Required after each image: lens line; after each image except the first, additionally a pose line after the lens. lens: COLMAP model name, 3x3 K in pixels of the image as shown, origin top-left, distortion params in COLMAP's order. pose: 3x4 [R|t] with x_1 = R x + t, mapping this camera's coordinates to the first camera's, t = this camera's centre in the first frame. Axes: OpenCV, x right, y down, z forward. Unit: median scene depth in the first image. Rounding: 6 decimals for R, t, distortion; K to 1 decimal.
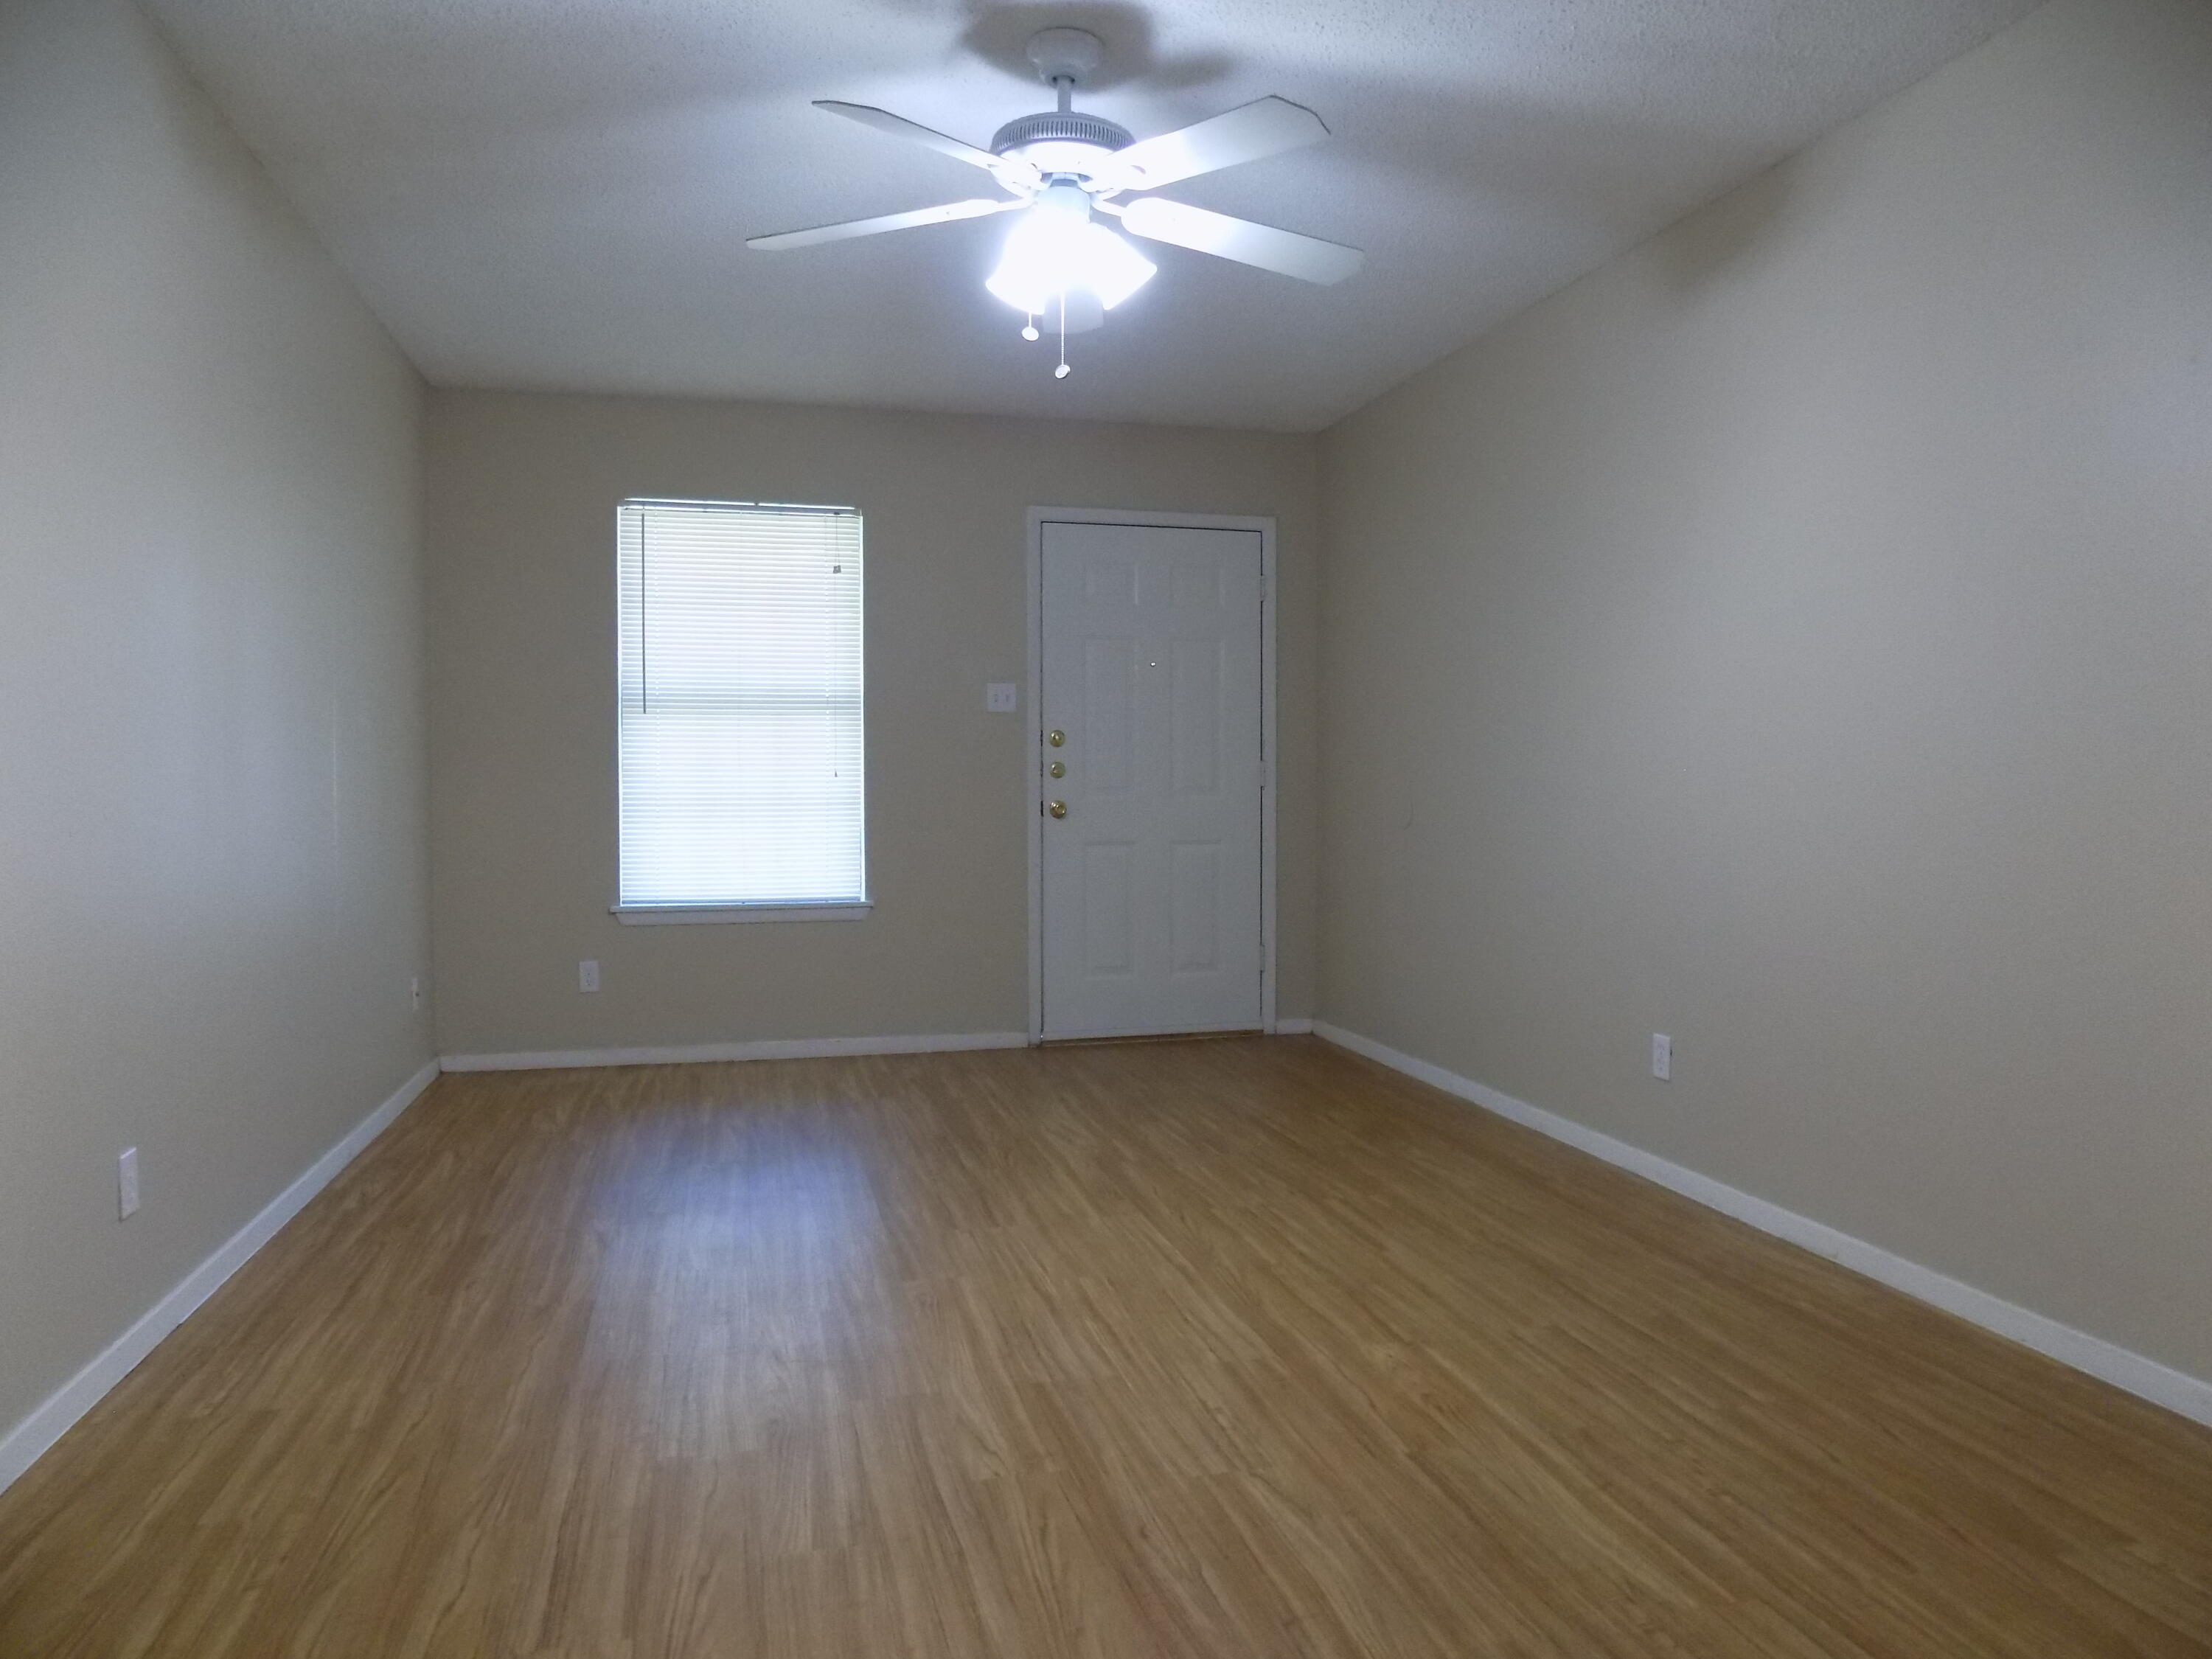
lens RADIAL K [[1489.3, 0, 1121.9], [0, 1489.3, 828.5], [0, 0, 1]] dist [-0.048742, 0.025617]
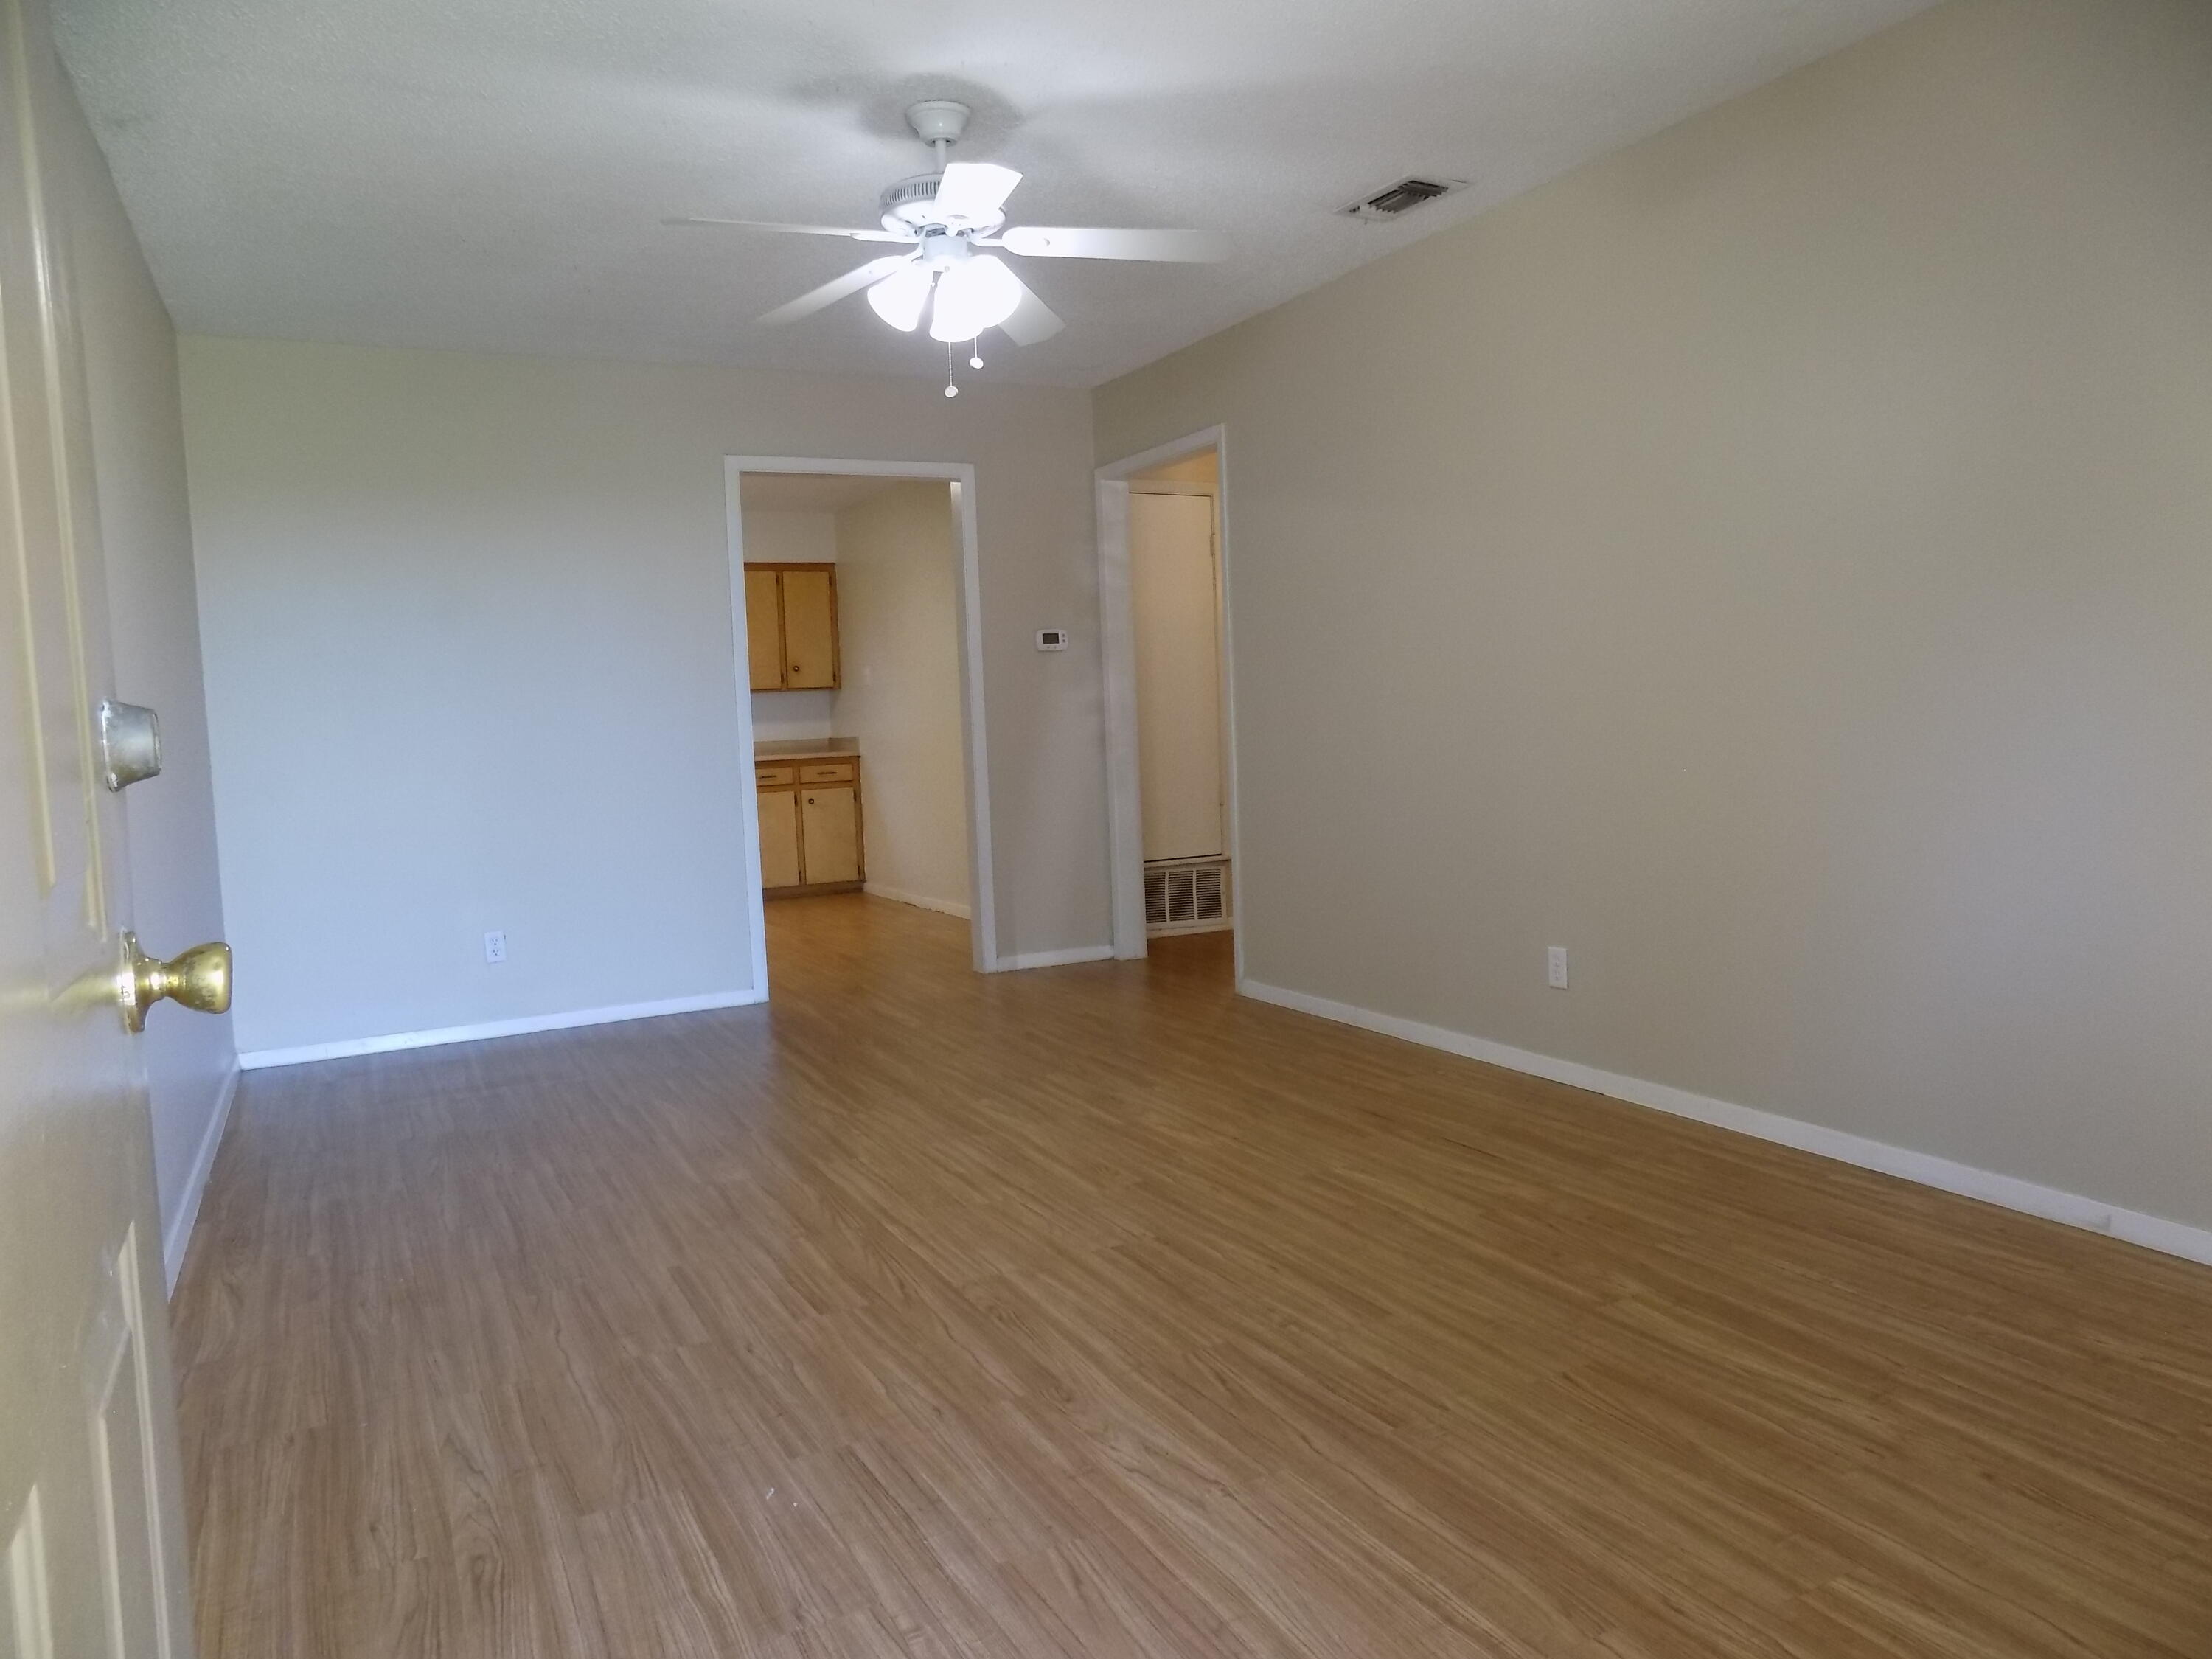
lens RADIAL K [[1489.3, 0, 1126.6], [0, 1489.3, 837.5], [0, 0, 1]] dist [-0.048742, 0.025617]
pose [[-0.971267, 0.060313, -0.230224, 0.107506], [0.034580, 0.992854, 0.114218, -0.079439], [0.235467, 0.102975, -0.966412, 2.060718]]
